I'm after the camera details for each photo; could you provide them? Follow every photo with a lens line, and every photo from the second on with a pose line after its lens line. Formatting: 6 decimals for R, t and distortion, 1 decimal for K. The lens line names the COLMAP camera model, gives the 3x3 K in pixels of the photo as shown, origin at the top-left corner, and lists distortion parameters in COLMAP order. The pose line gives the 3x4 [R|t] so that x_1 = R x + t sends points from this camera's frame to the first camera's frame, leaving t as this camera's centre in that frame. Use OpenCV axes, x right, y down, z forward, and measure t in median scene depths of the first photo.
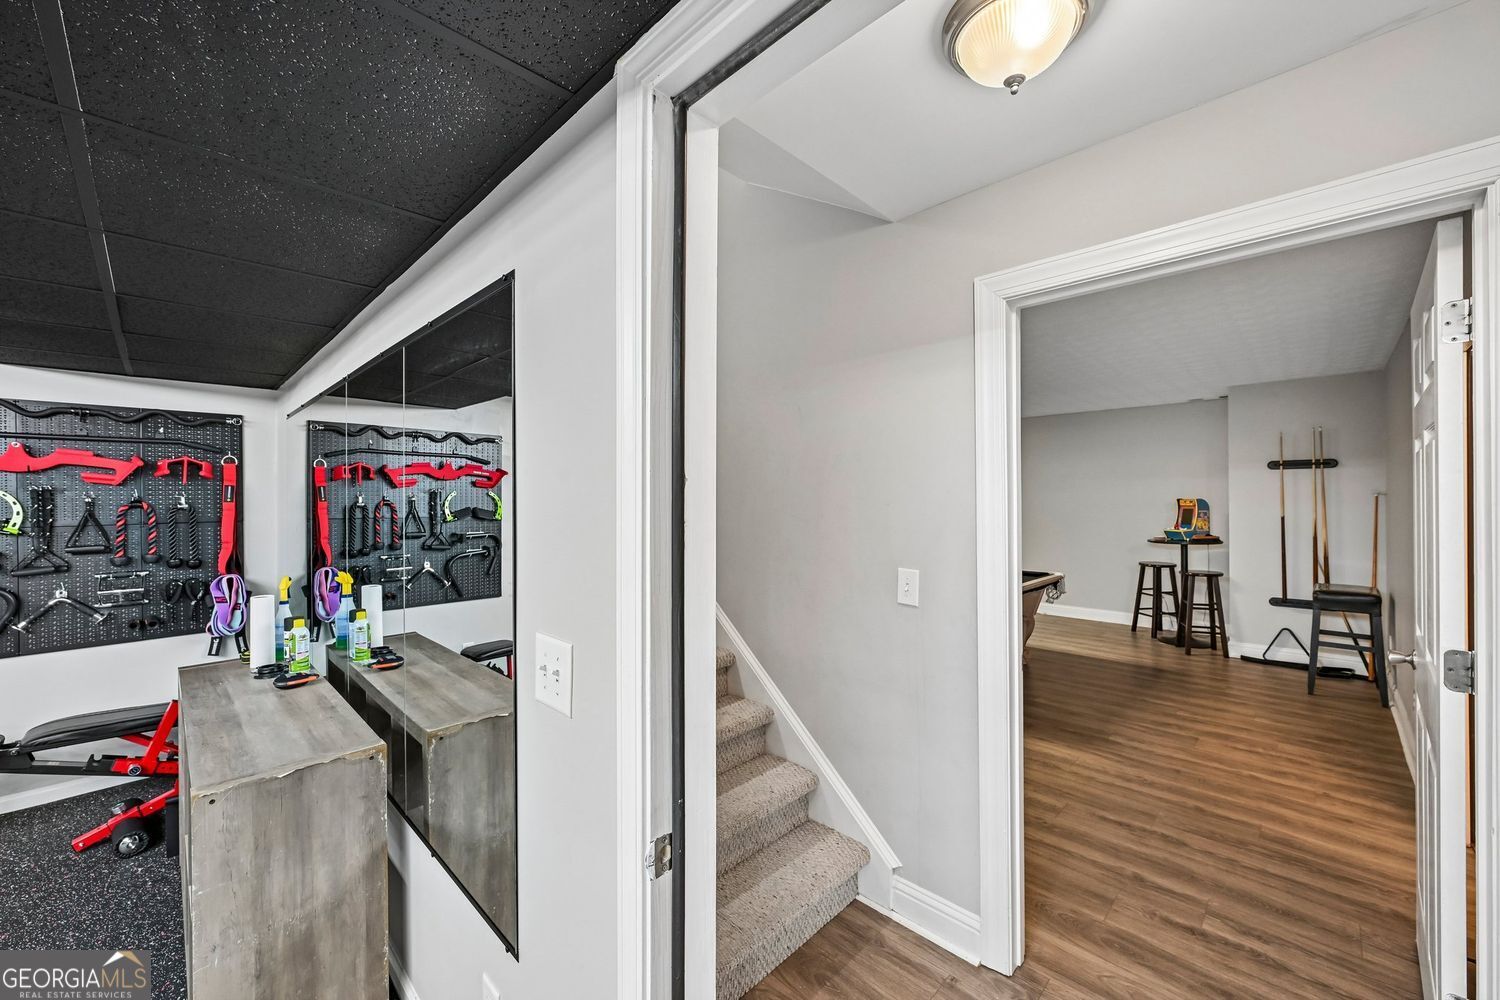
lens RADIAL K [[587.4, 0, 751.1], [0, 587.4, 495.5], [0, 0, 1]] dist [-0.002523, 0.001084]
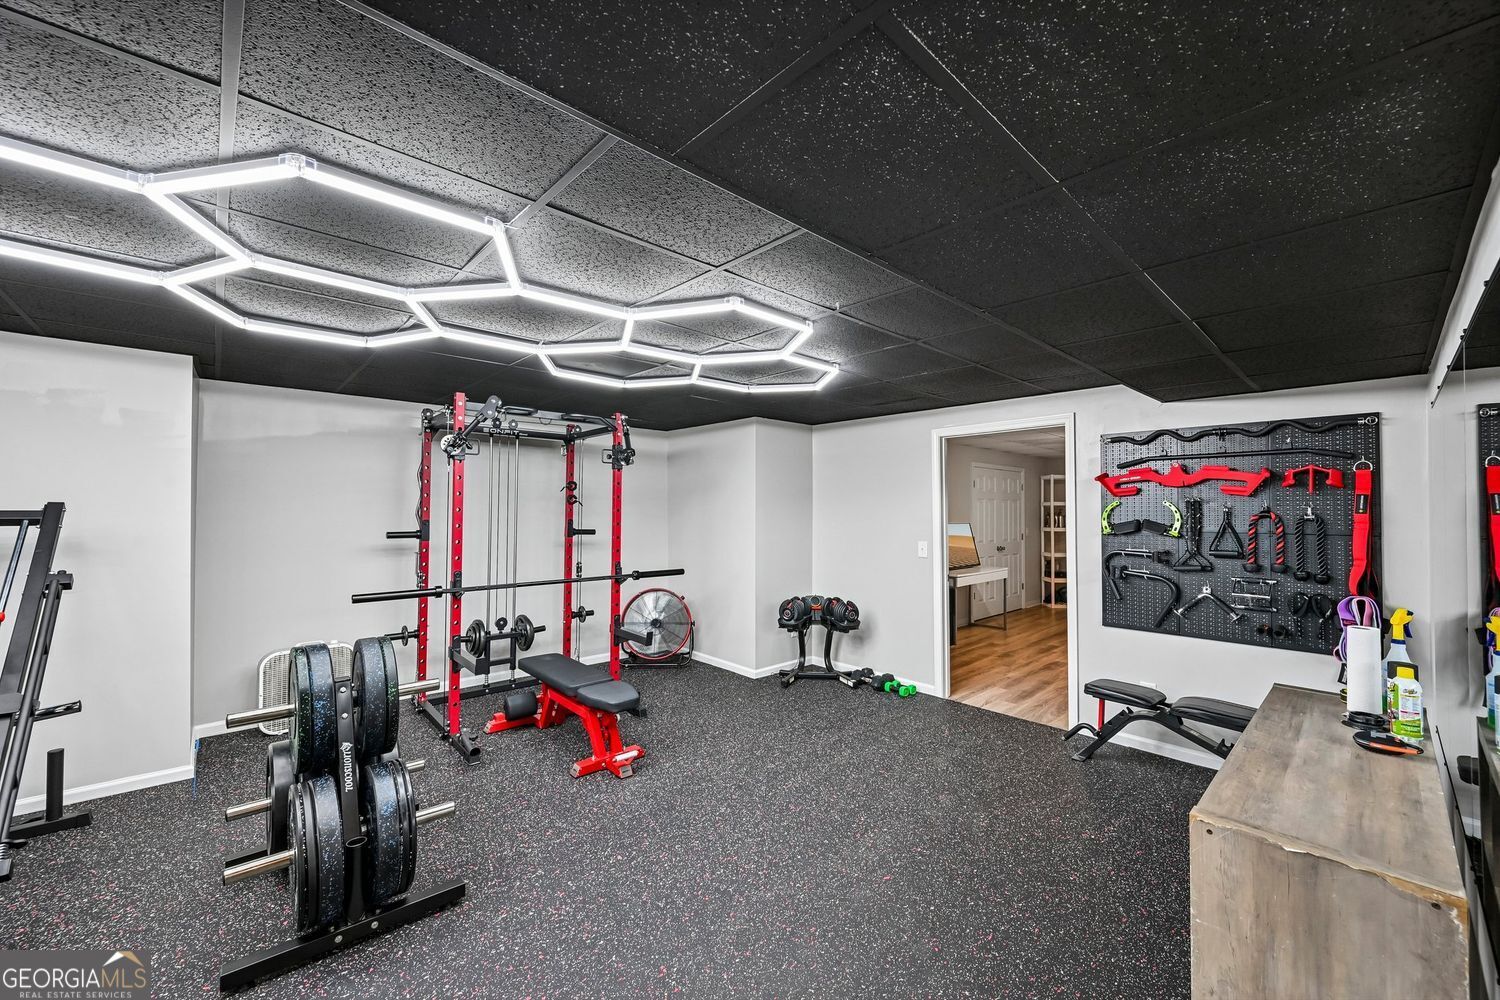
lens RADIAL K [[587.4, 0, 756.1], [0, 587.4, 494.3], [0, 0, 1]] dist [-0.002523, 0.001084]
pose [[-0.043346, -0.018244, -0.998894, 0.028442], [-0.002599, 0.999832, -0.018148, 0.001109], [0.999057, 0.001810, -0.043387, 0.155760]]
